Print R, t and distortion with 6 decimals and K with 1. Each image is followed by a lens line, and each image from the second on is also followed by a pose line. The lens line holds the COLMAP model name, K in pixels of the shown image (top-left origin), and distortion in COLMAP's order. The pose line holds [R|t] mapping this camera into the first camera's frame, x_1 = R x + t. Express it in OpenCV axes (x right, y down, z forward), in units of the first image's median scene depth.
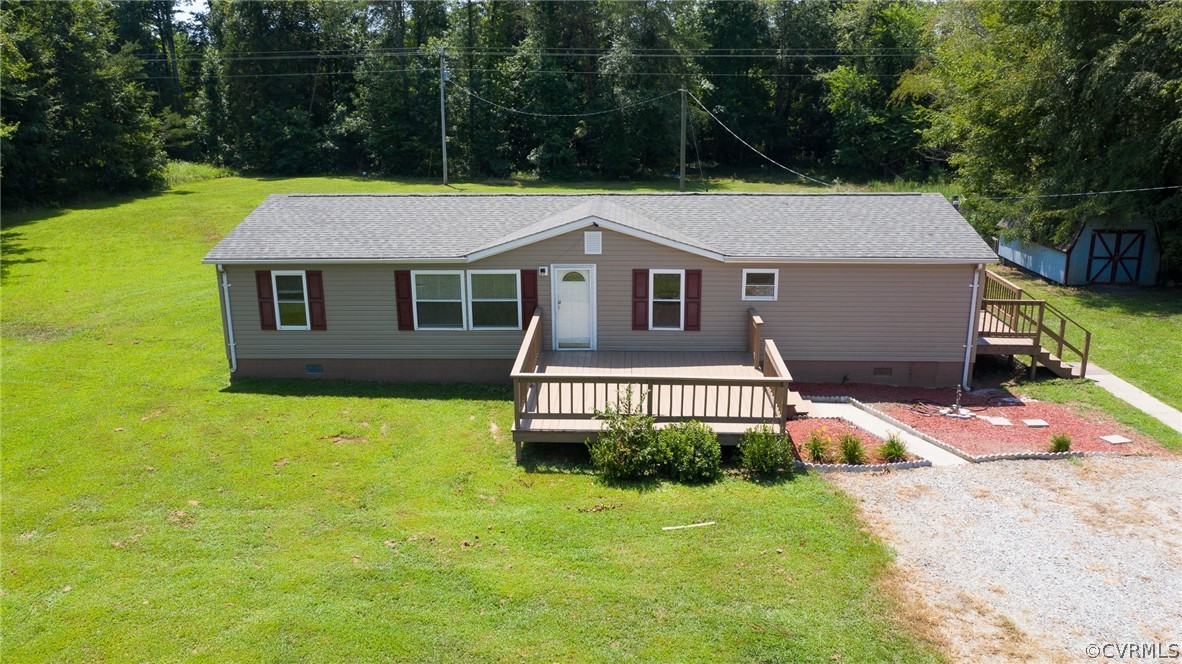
lens RADIAL K [[934.7, 0, 591.0], [0, 934.7, 332.0], [0, 0, 1]] dist [-0.016286, -0.005982]
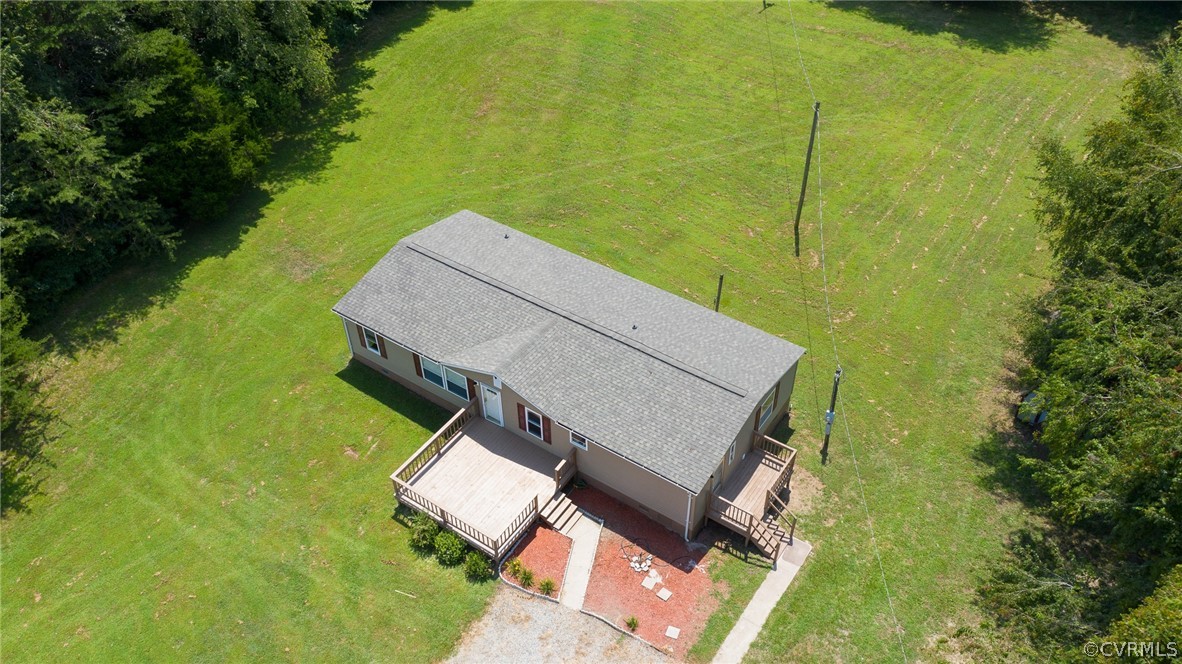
lens RADIAL K [[934.7, 0, 591.0], [0, 934.7, 332.0], [0, 0, 1]] dist [-0.016286, -0.005982]
pose [[0.848009, 0.351337, -0.396791, 0.791966], [-0.135000, 0.867189, 0.479332, -1.017123], [0.512500, -0.352911, 0.782814, -0.216570]]
